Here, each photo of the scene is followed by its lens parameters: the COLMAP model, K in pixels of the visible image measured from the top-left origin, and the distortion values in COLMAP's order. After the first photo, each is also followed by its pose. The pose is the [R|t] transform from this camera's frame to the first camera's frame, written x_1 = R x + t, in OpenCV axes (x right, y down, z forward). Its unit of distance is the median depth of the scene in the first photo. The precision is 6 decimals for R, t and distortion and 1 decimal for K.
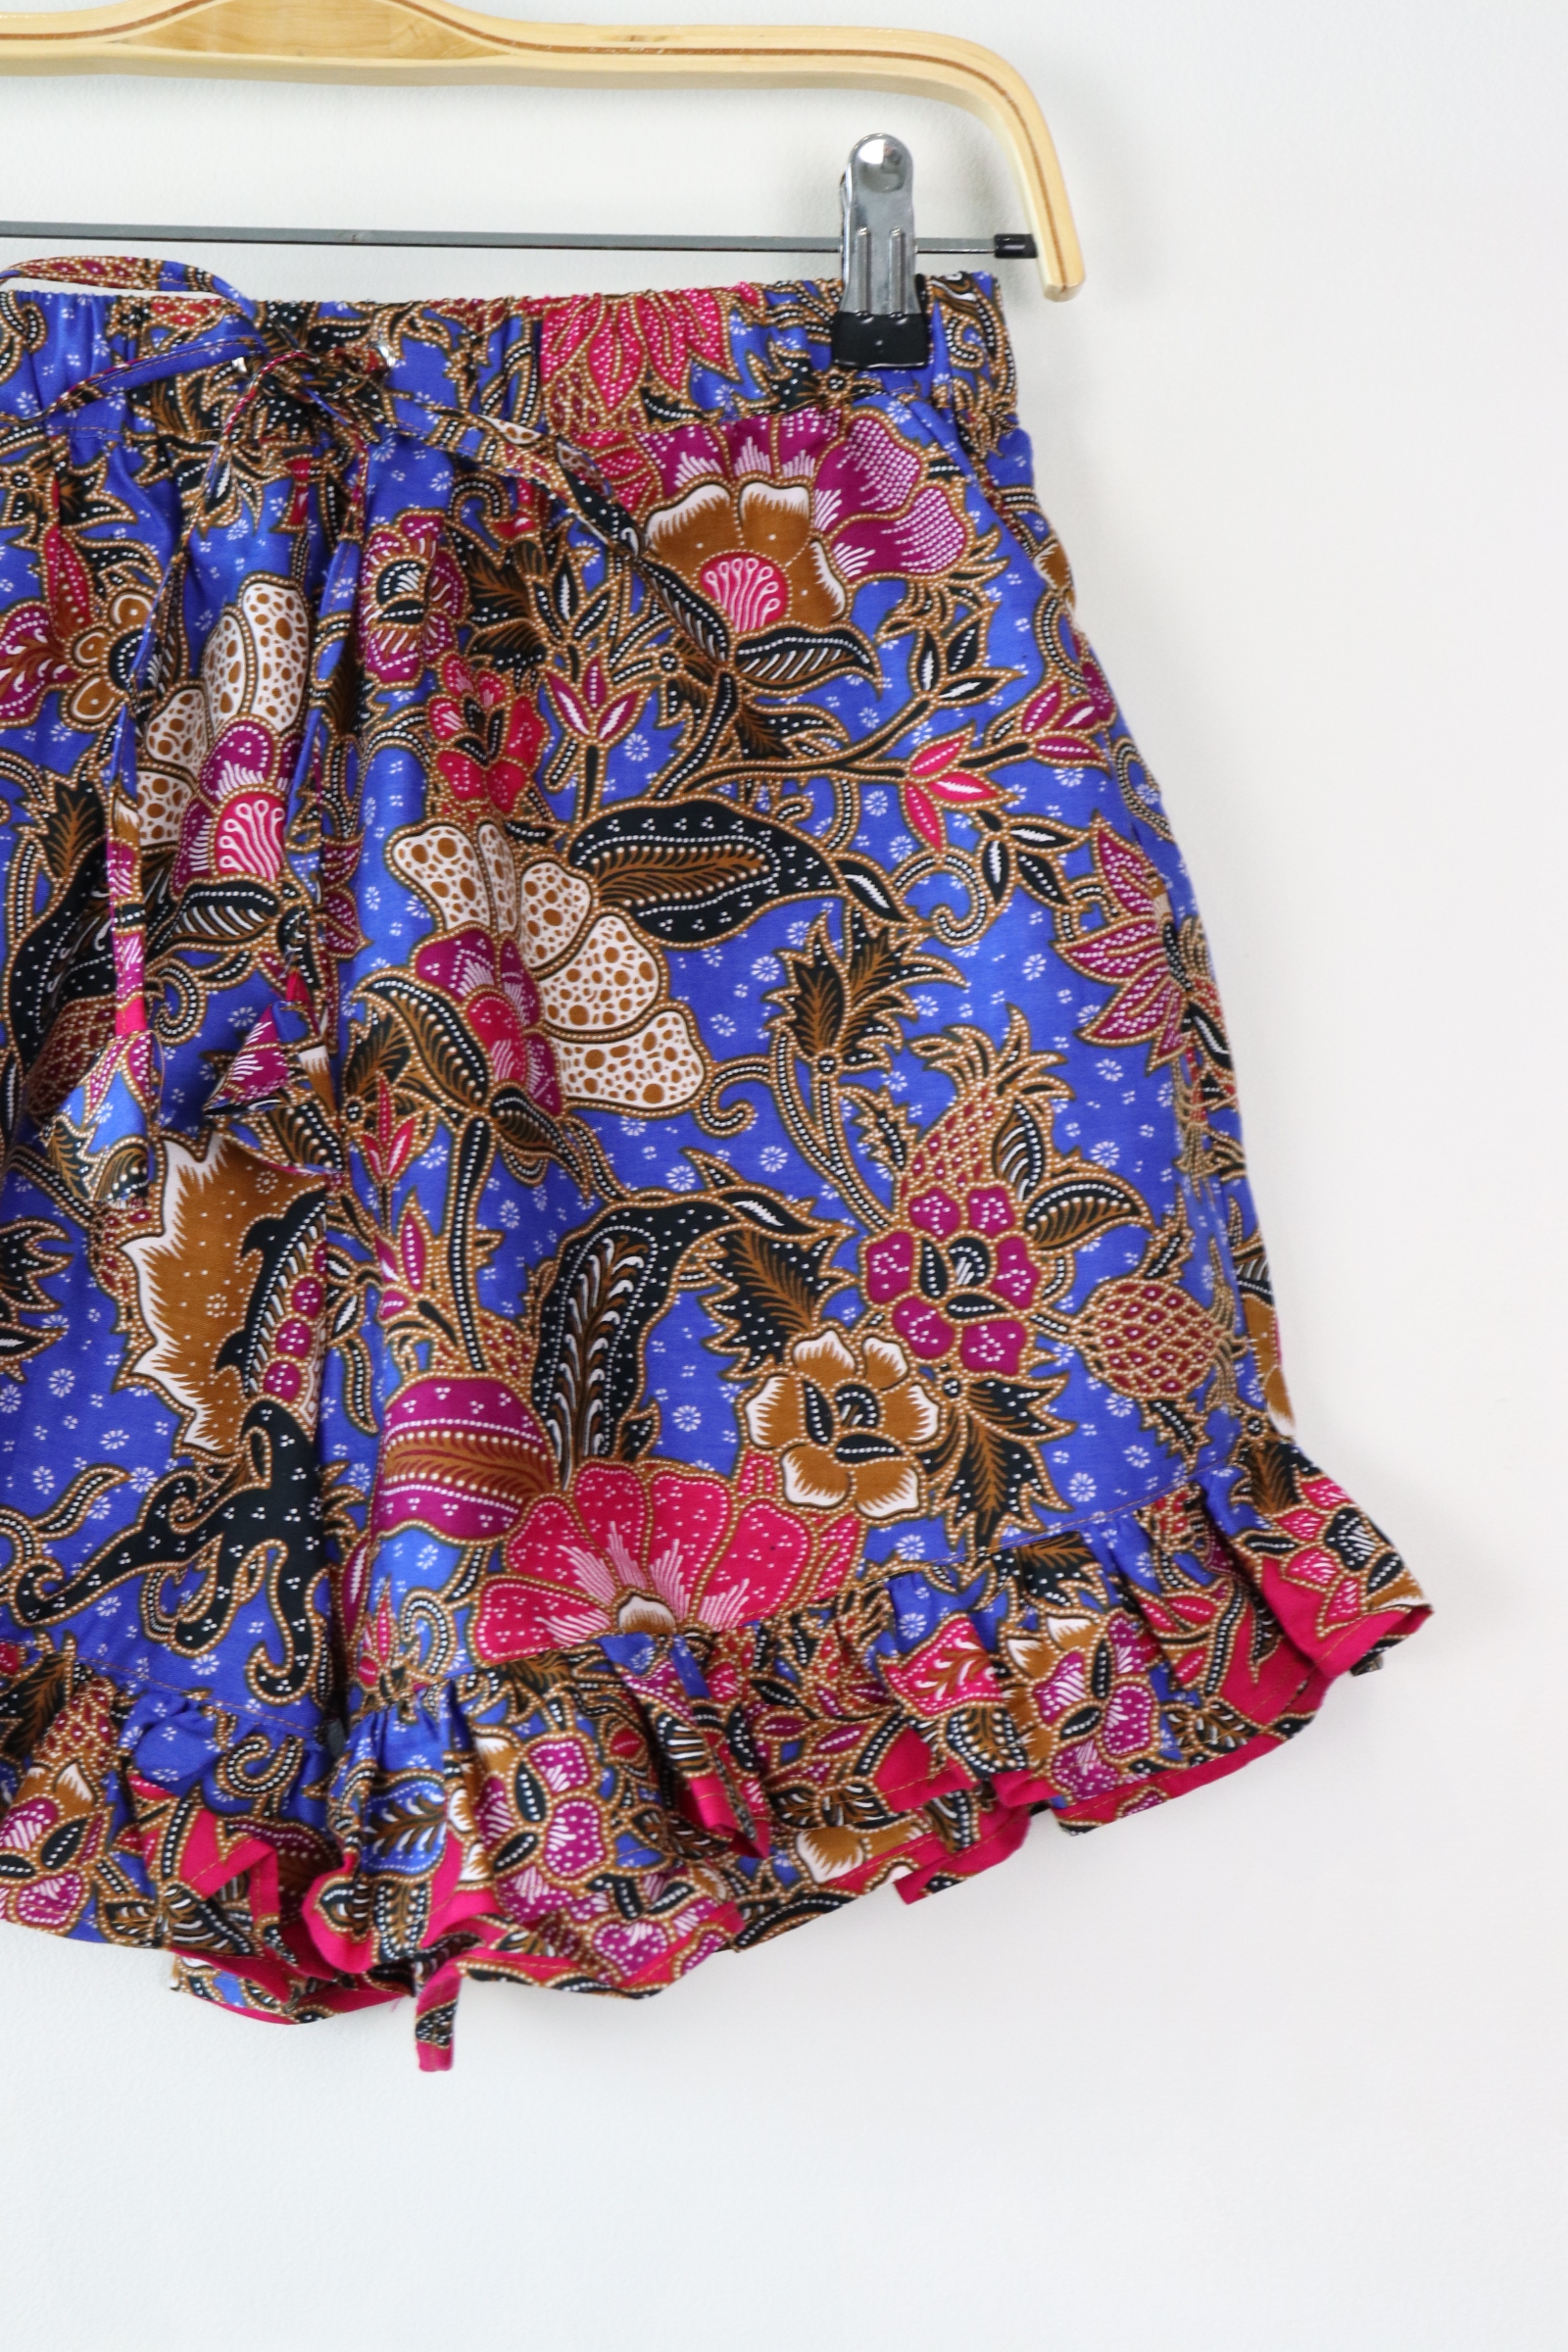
lens RADIAL K [[3389.5, 0, 796.6], [0, 3389.5, 1185.9], [0, 0, 1]] dist [0.049189, 0.000000]
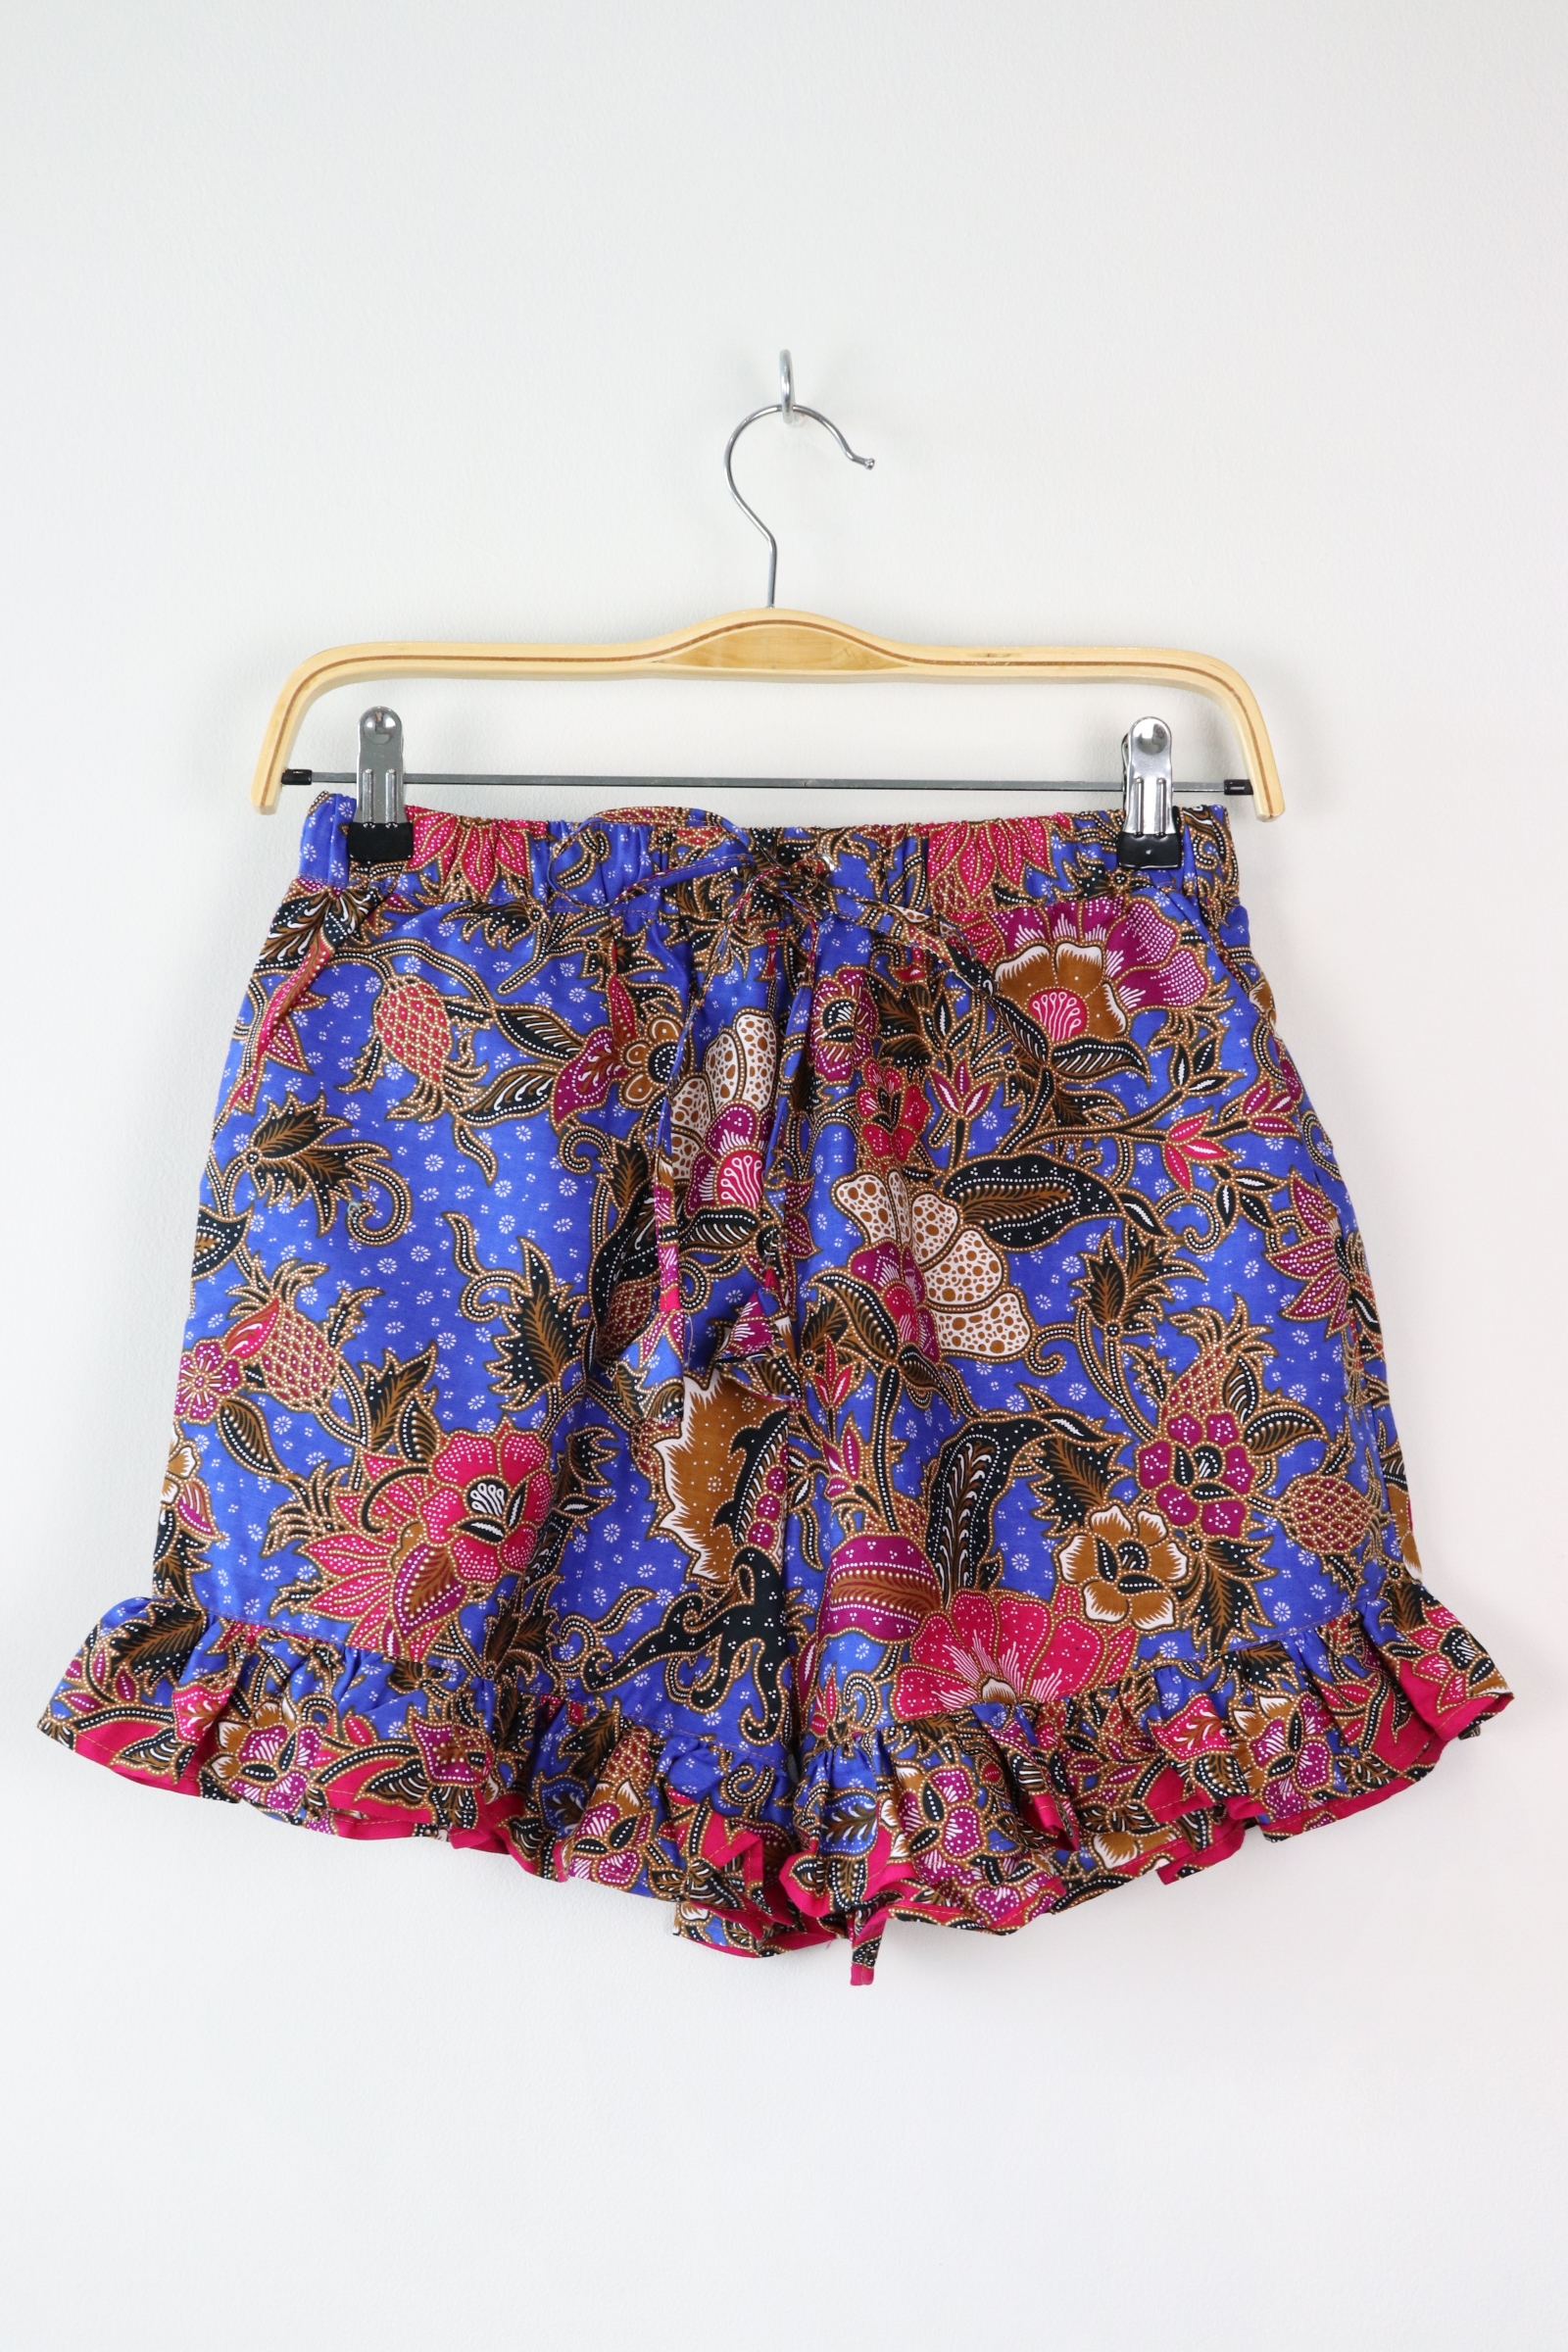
lens RADIAL K [[3423.7, 0, 797.0], [0, 3423.7, 1172.5], [0, 0, 1]] dist [0.044682, 0.000000]
pose [[0.999522, 0.010160, -0.029215, -0.089709], [-0.011268, 0.999214, -0.038006, -0.046957], [0.028806, 0.038317, 0.998850, -0.547169]]
